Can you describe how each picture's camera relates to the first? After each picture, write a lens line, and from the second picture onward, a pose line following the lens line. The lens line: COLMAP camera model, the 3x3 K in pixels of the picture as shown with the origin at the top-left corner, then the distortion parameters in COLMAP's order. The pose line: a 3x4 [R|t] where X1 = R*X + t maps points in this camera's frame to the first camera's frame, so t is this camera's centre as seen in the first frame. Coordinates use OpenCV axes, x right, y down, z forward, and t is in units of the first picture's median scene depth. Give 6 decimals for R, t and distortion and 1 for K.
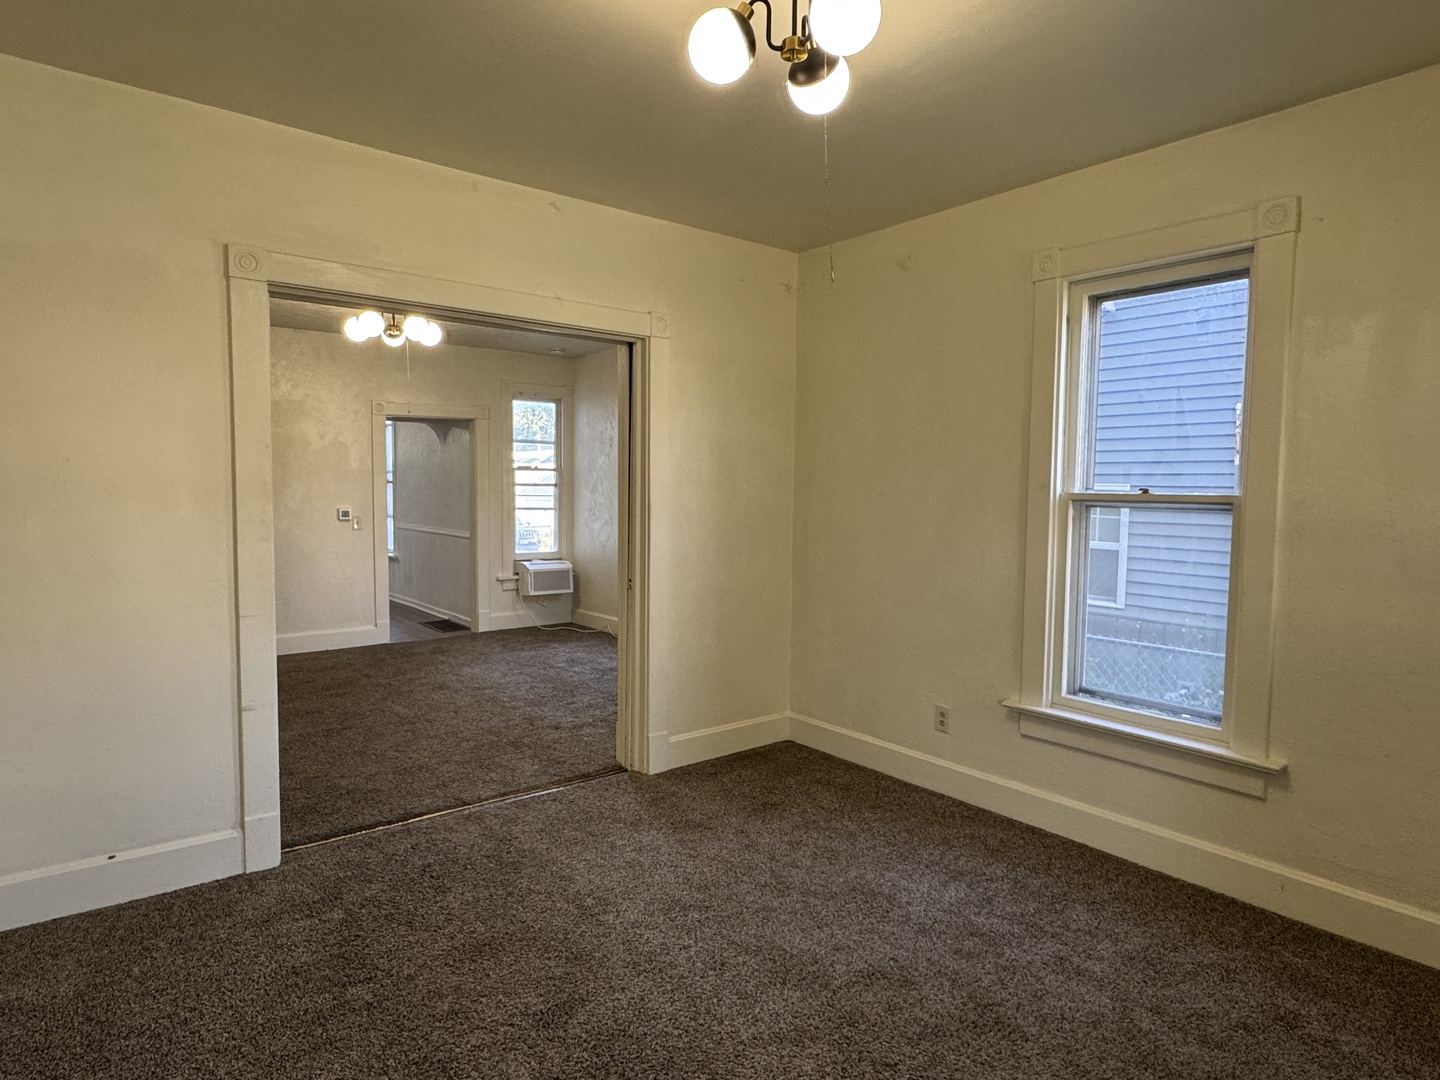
lens RADIAL K [[846.9, 0, 715.0], [0, 846.9, 542.5], [0, 0, 1]] dist [-0.003344, 0.000031]
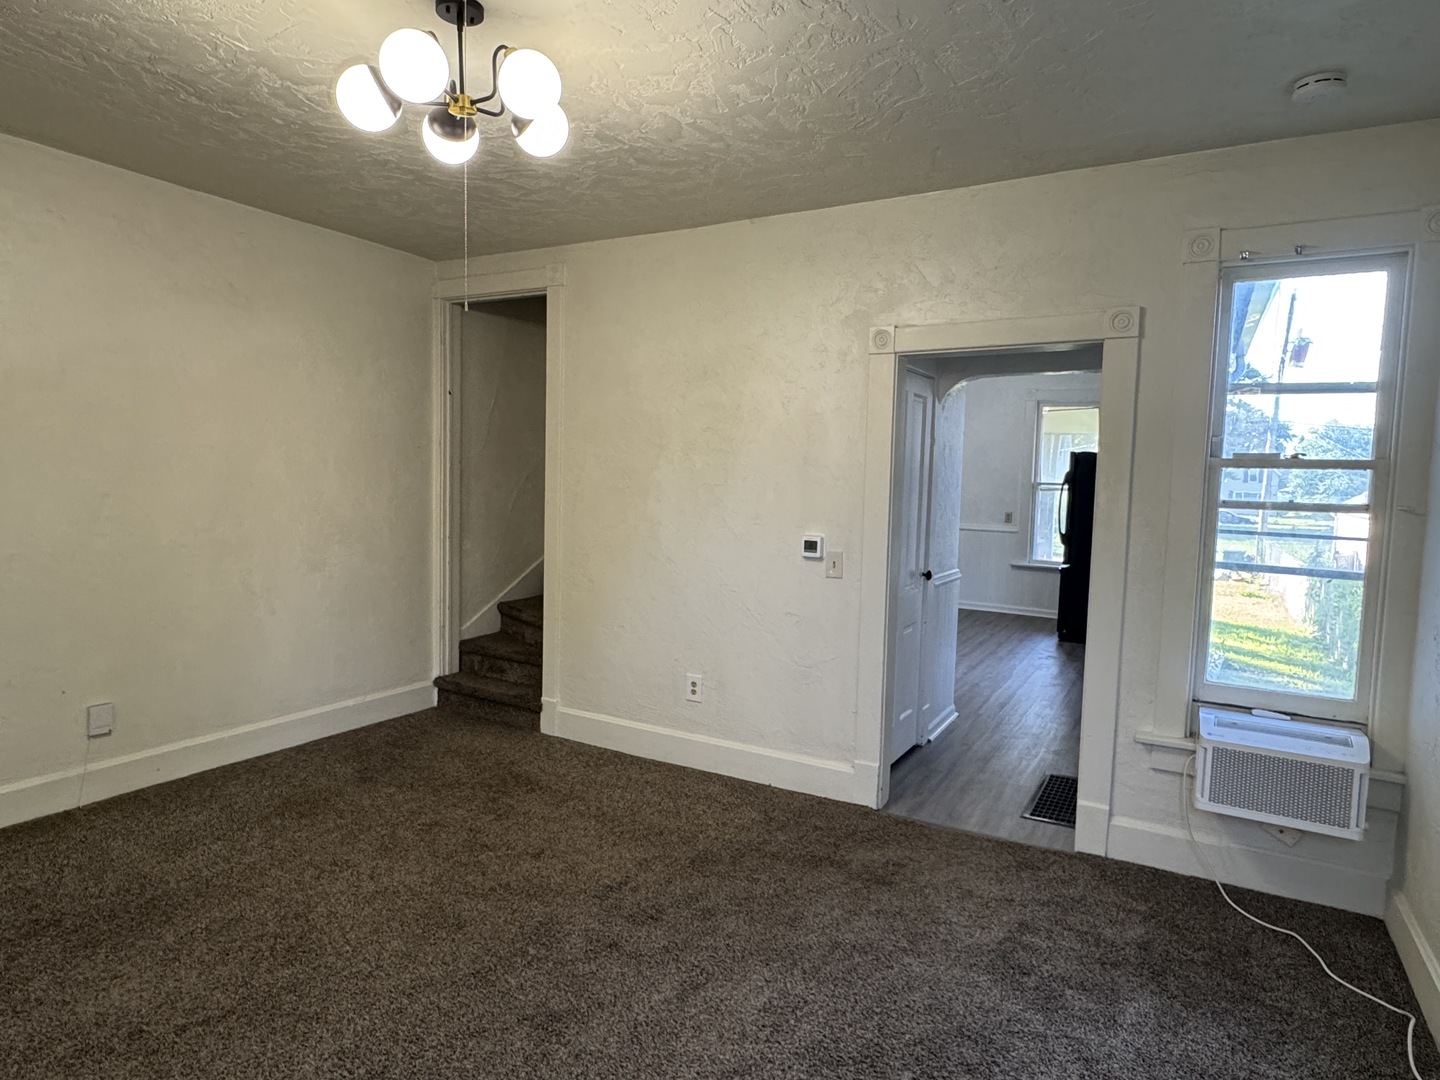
lens RADIAL K [[845.0, 0, 715.9], [0, 845.0, 534.4], [0, 0, 1]] dist [-0.003739, -0.000993]
pose [[0.370504, 0.068293, -0.926317, 0.031744], [-0.086382, 0.995505, 0.038843, -0.050283], [0.924805, 0.065626, 0.374738, 0.654364]]
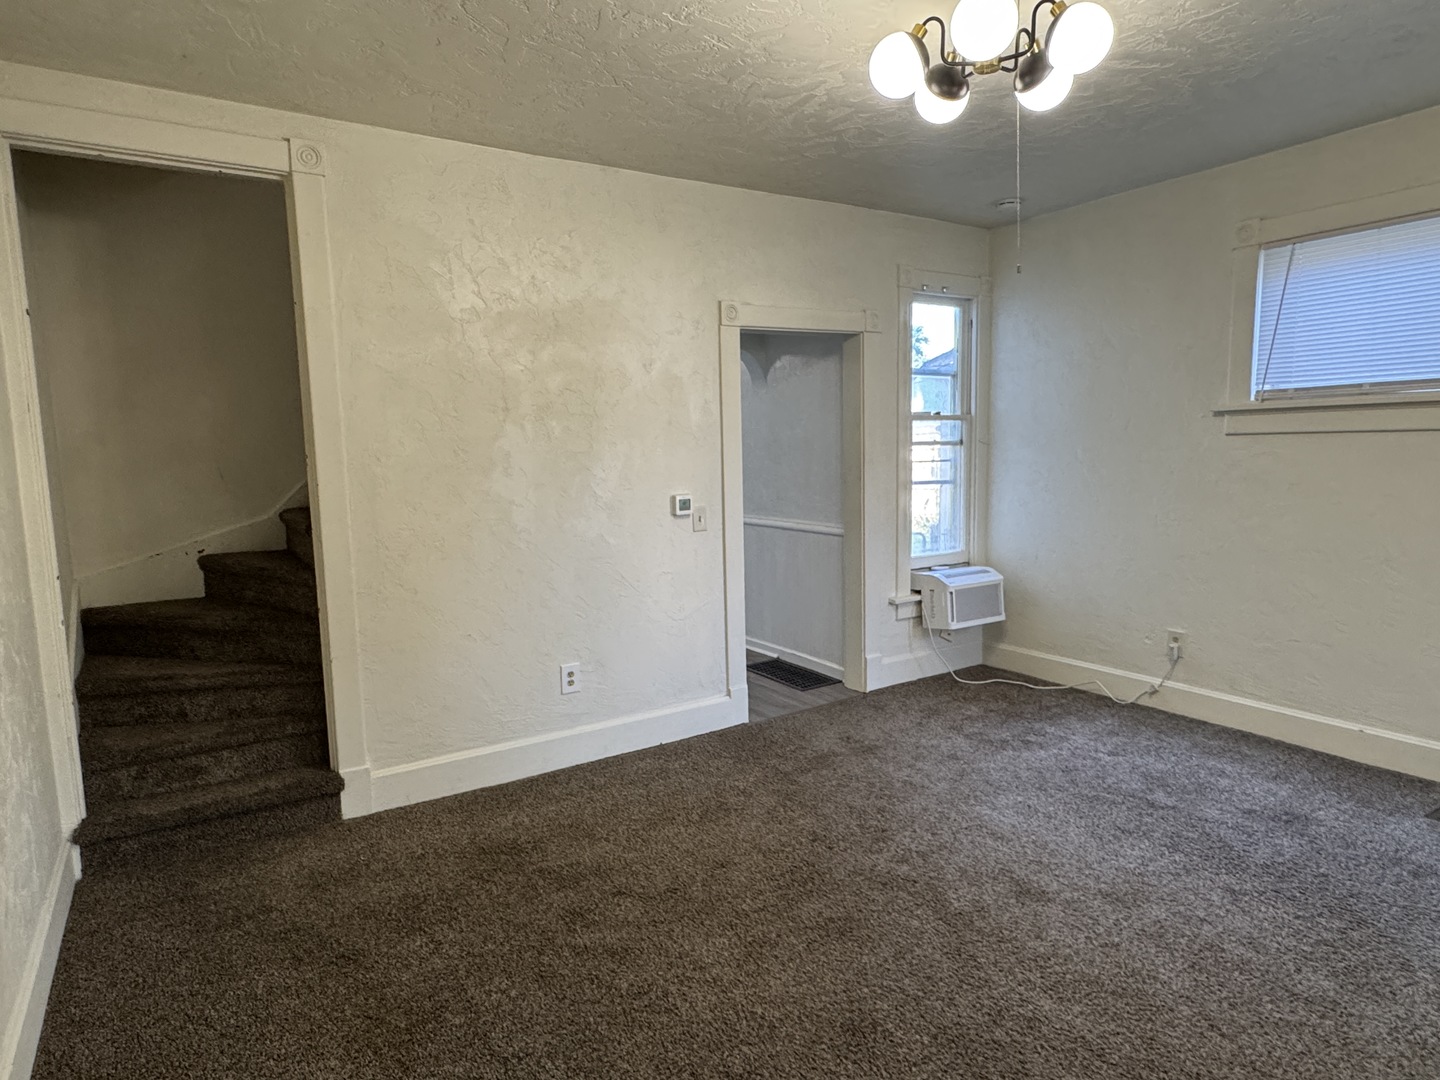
lens RADIAL K [[846.9, 0, 715.0], [0, 846.9, 542.5], [0, 0, 1]] dist [-0.003344, 0.000031]
pose [[0.994449, -0.020394, -0.103226, -0.315895], [0.025495, 0.998506, 0.048333, -0.031257], [0.102086, -0.050697, 0.993483, 0.388326]]
